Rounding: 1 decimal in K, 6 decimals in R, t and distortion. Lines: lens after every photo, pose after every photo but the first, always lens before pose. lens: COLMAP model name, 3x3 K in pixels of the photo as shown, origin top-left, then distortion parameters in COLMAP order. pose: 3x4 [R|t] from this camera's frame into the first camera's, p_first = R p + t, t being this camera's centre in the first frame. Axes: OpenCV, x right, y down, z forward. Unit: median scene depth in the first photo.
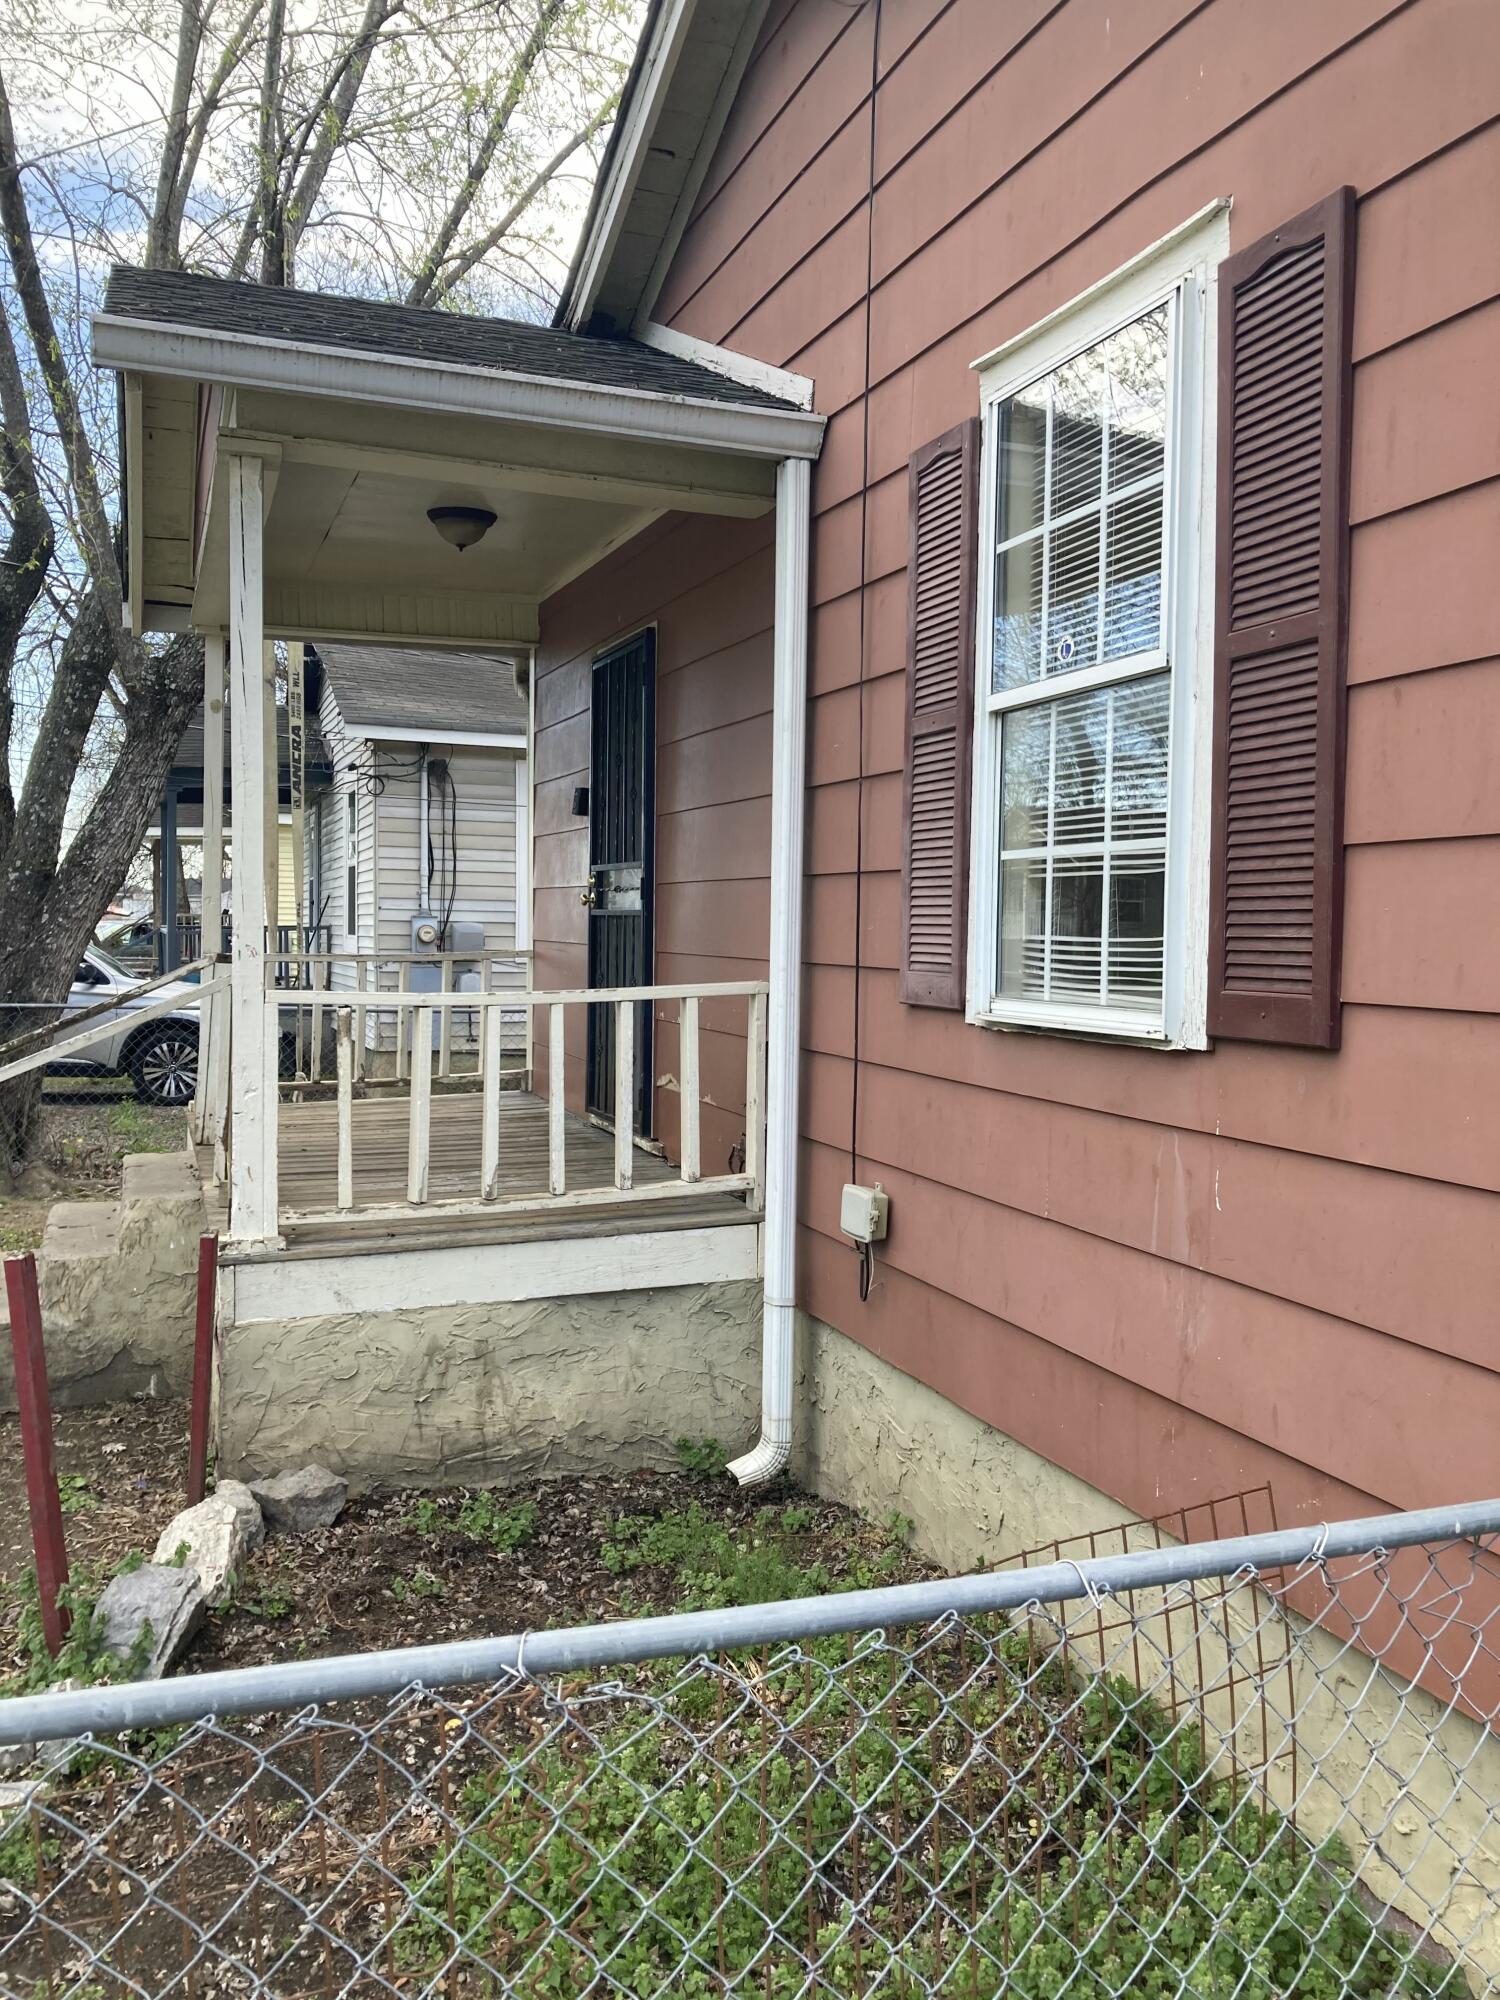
lens RADIAL K [[1633.1, 0, 747.3], [0, 1633.1, 998.6], [0, 0, 1]] dist [0.038433, -0.044265]
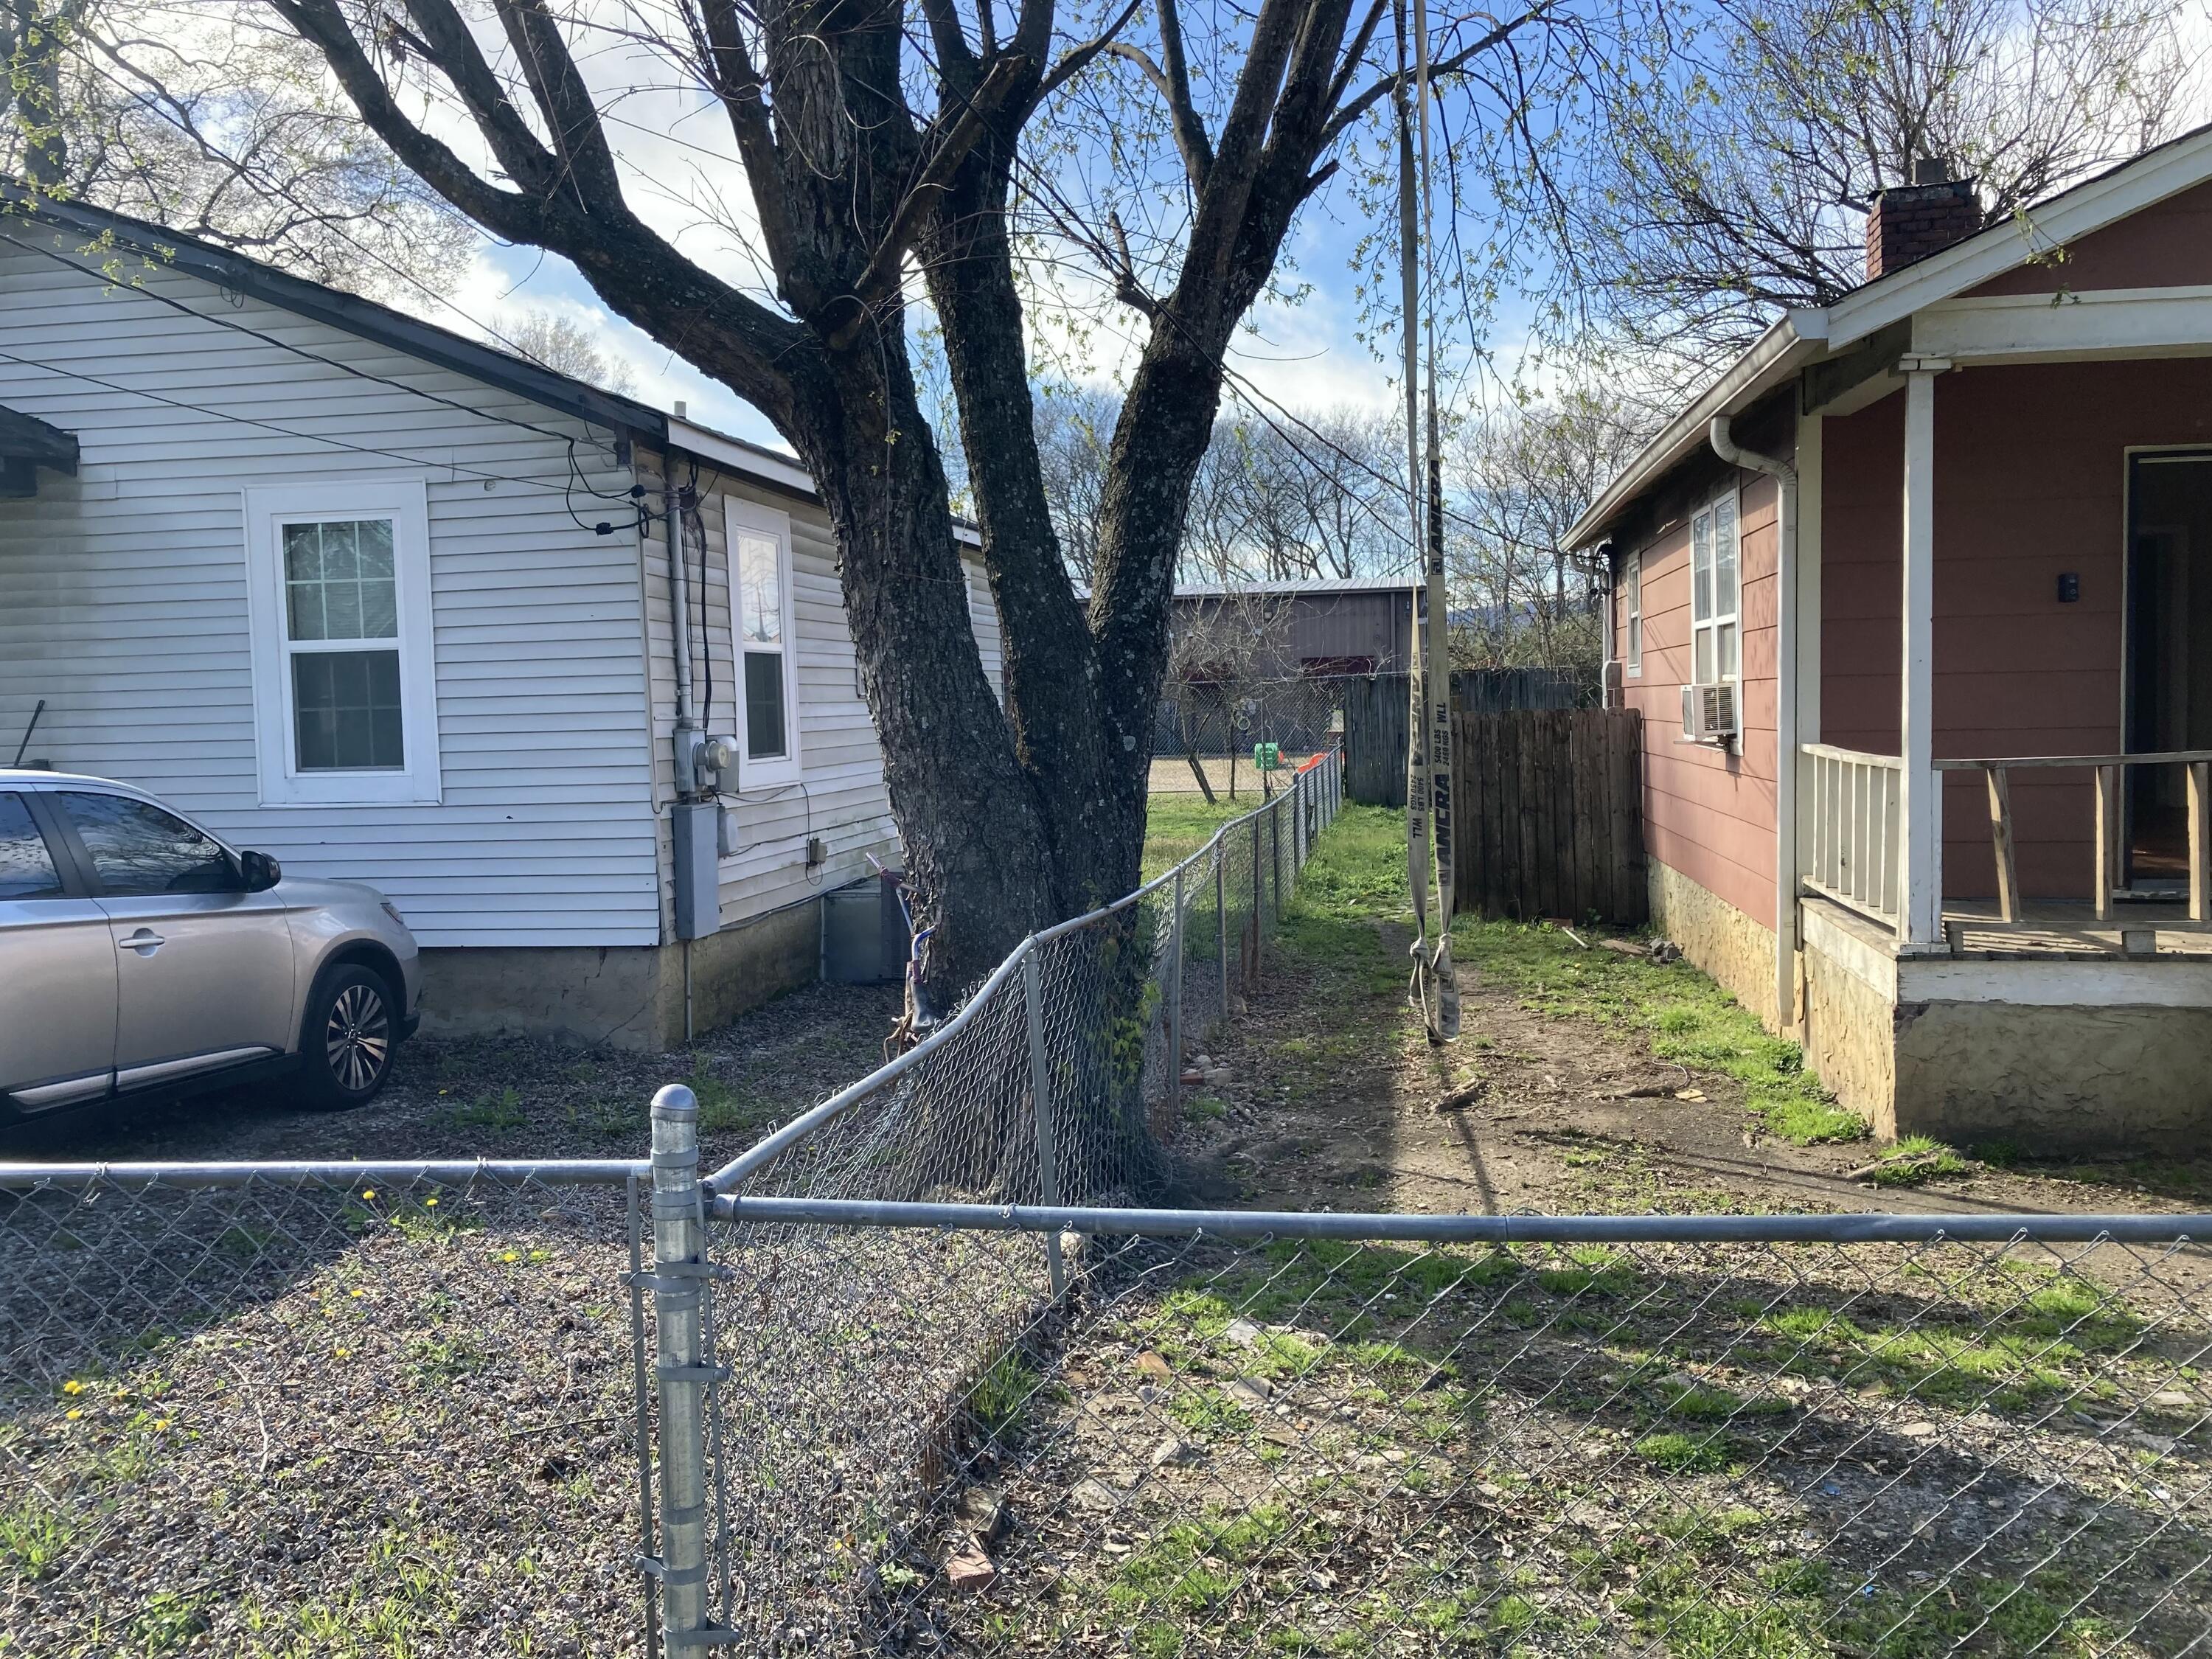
lens RADIAL K [[1806.2, 0, 1081.8], [0, 1806.2, 799.2], [0, 0, 1]] dist [0.038433, -0.044265]
pose [[0.495141, -0.055729, 0.867023, -0.731431], [0.066104, 0.997464, 0.026362, -0.032052], [-0.866294, 0.044261, 0.497570, 0.515321]]
